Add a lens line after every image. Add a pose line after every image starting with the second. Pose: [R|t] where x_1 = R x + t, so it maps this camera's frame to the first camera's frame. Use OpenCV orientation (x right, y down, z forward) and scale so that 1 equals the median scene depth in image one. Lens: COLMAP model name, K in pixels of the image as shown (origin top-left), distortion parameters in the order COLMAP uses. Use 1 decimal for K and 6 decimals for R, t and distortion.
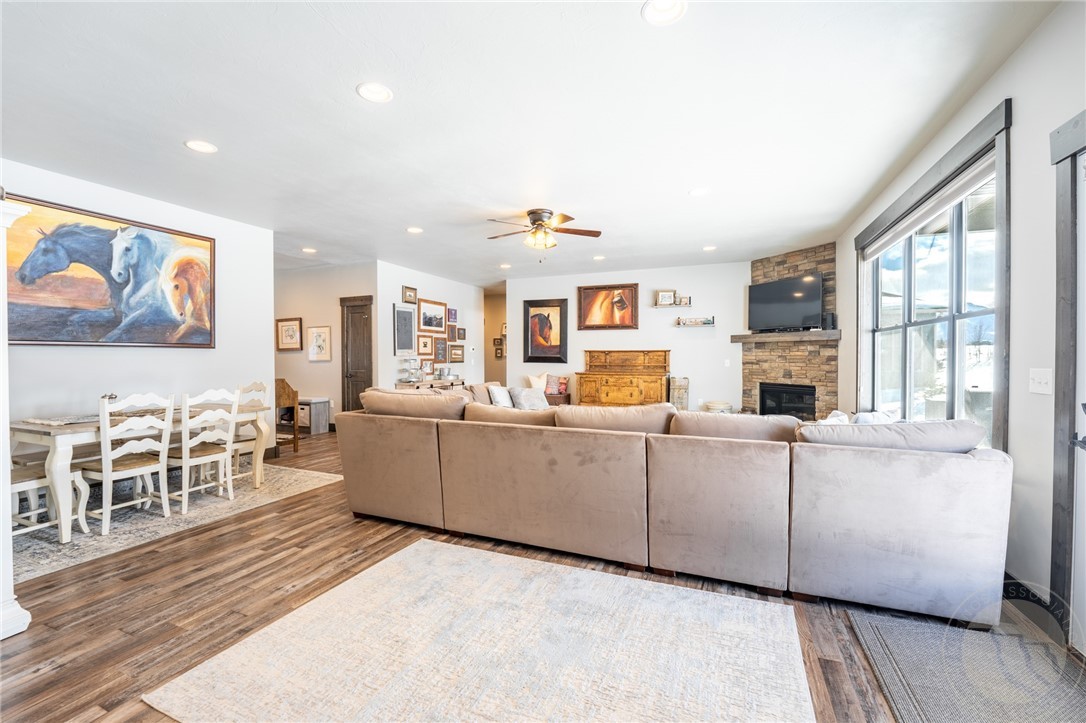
lens RADIAL K [[447.9, 0, 541.5], [0, 447.9, 360.5], [0, 0, 1]] dist [-0.026173, 0.001851]
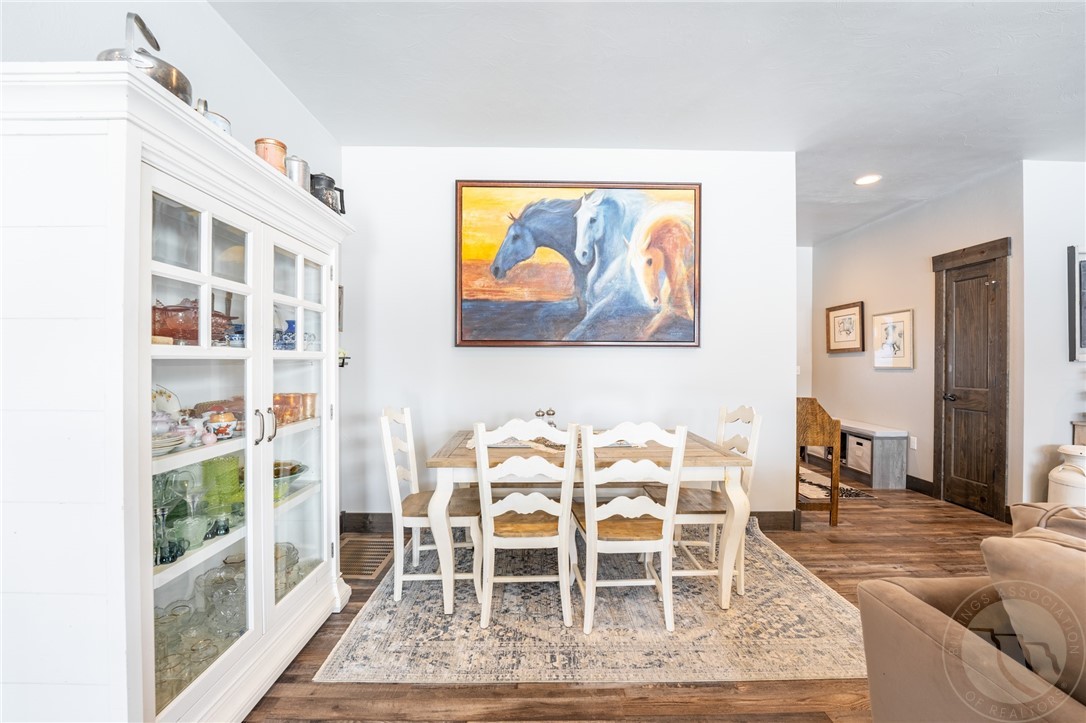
lens RADIAL K [[447.9, 0, 543.1], [0, 447.9, 360.5], [0, 0, 1]] dist [-0.026173, 0.001851]
pose [[0.395970, 0.008163, -0.918227, -0.224338], [-0.015713, 0.999874, 0.002113, -0.006045], [0.918129, 0.013592, 0.396048, 0.539530]]
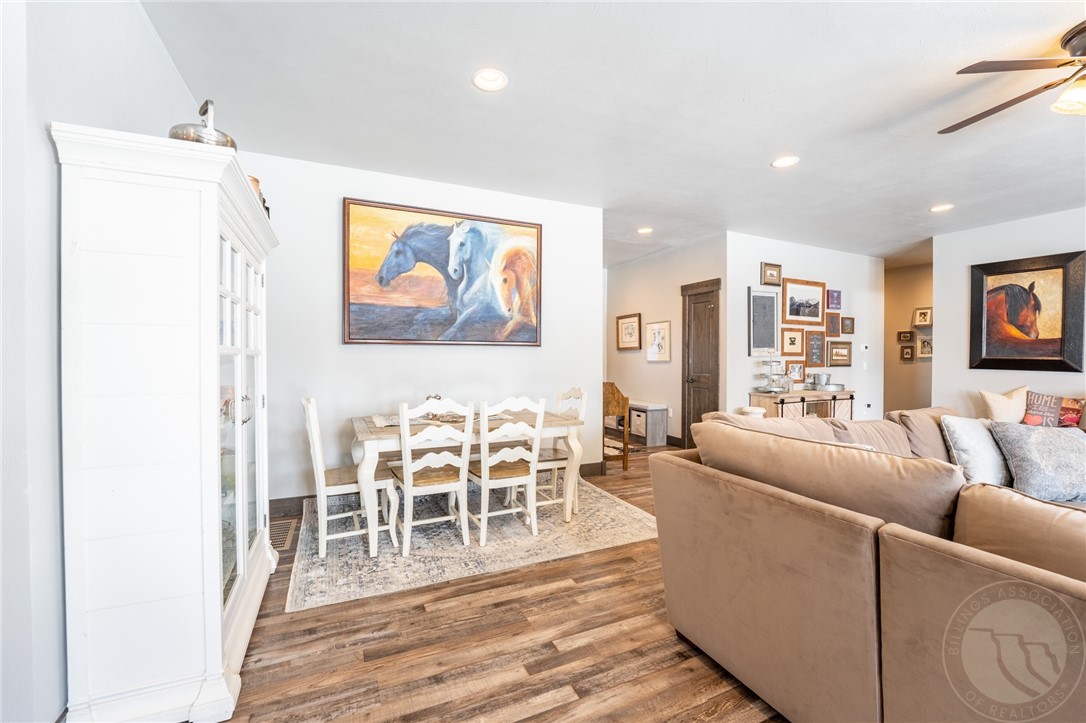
lens RADIAL K [[447.9, 0, 543.3], [0, 447.9, 360.1], [0, 0, 1]] dist [-0.026173, 0.001851]
pose [[0.737029, 0.011939, -0.675756, -0.126285], [-0.012953, 0.999910, 0.003538, -0.003440], [0.675737, 0.006145, 0.737117, 0.348720]]
